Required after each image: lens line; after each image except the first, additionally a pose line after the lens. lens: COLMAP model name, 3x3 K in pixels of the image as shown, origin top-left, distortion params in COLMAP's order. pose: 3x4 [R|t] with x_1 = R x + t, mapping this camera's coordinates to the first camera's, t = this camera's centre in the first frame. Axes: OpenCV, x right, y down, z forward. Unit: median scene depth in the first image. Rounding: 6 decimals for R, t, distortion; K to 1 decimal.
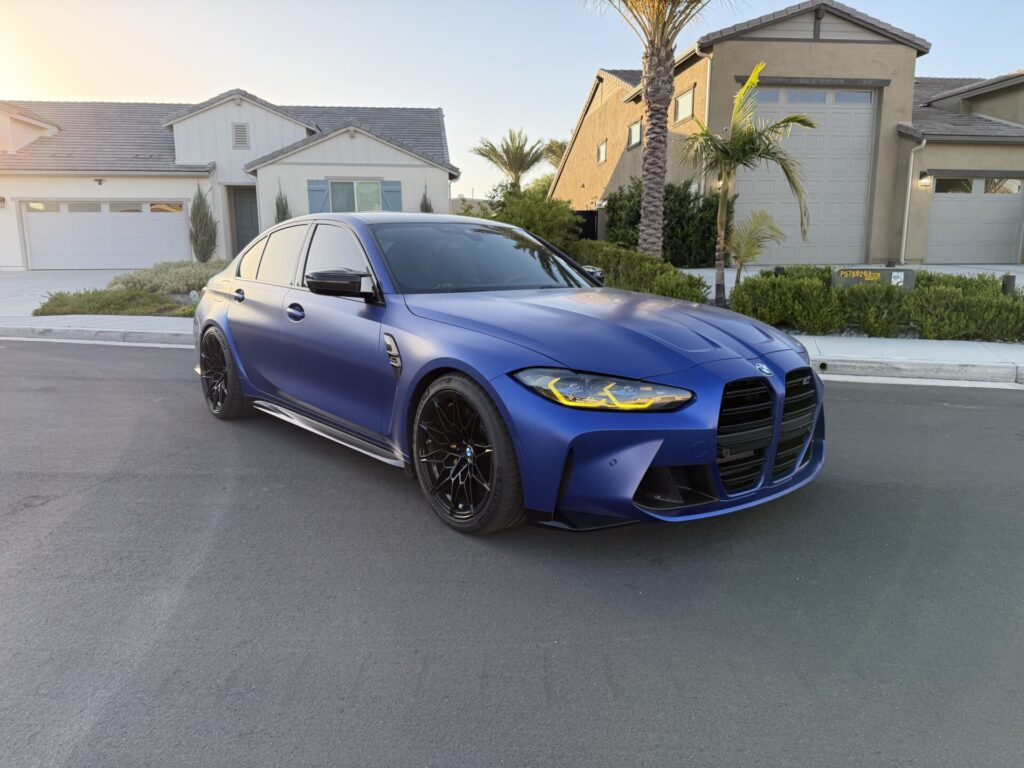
lens RADIAL K [[710.0, 0, 506.3], [0, 710.0, 382.1], [0, 0, 1]] dist [0.000451, 0.003120]
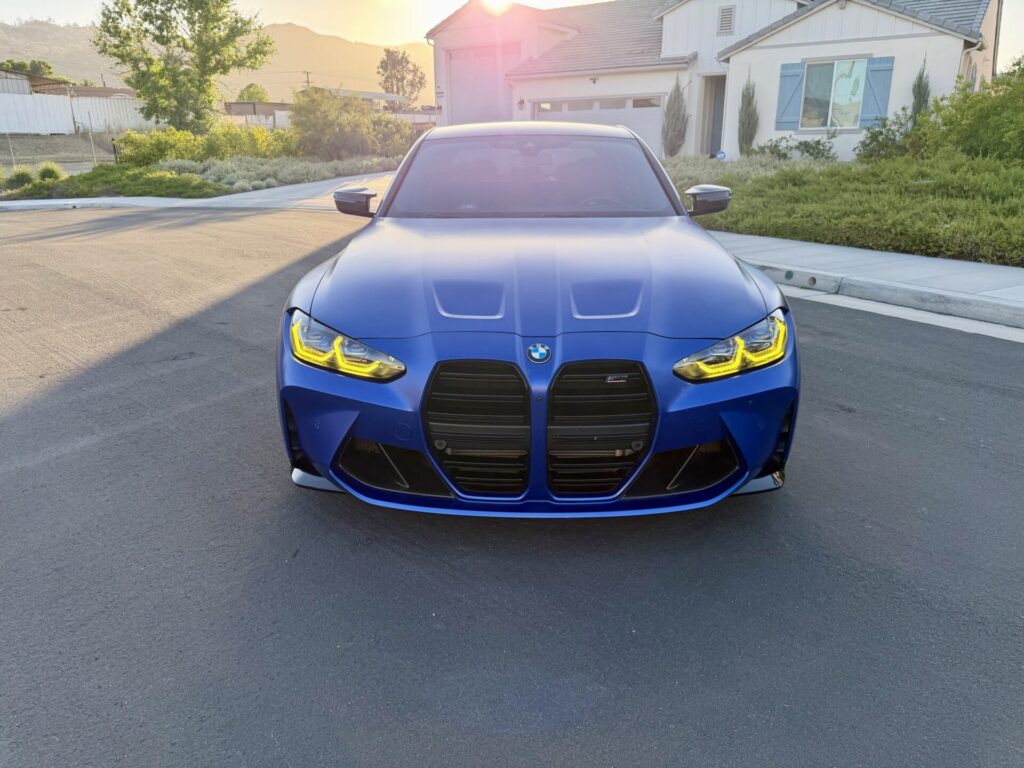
lens RADIAL K [[710.0, 0, 512.3], [0, 710.0, 388.4], [0, 0, 1]] dist [0.000451, 0.003120]
pose [[0.769091, 0.200490, -0.606879, 0.088976], [-0.106065, 0.976396, 0.188150, -0.013150], [0.630277, -0.080335, 0.772203, 0.043970]]
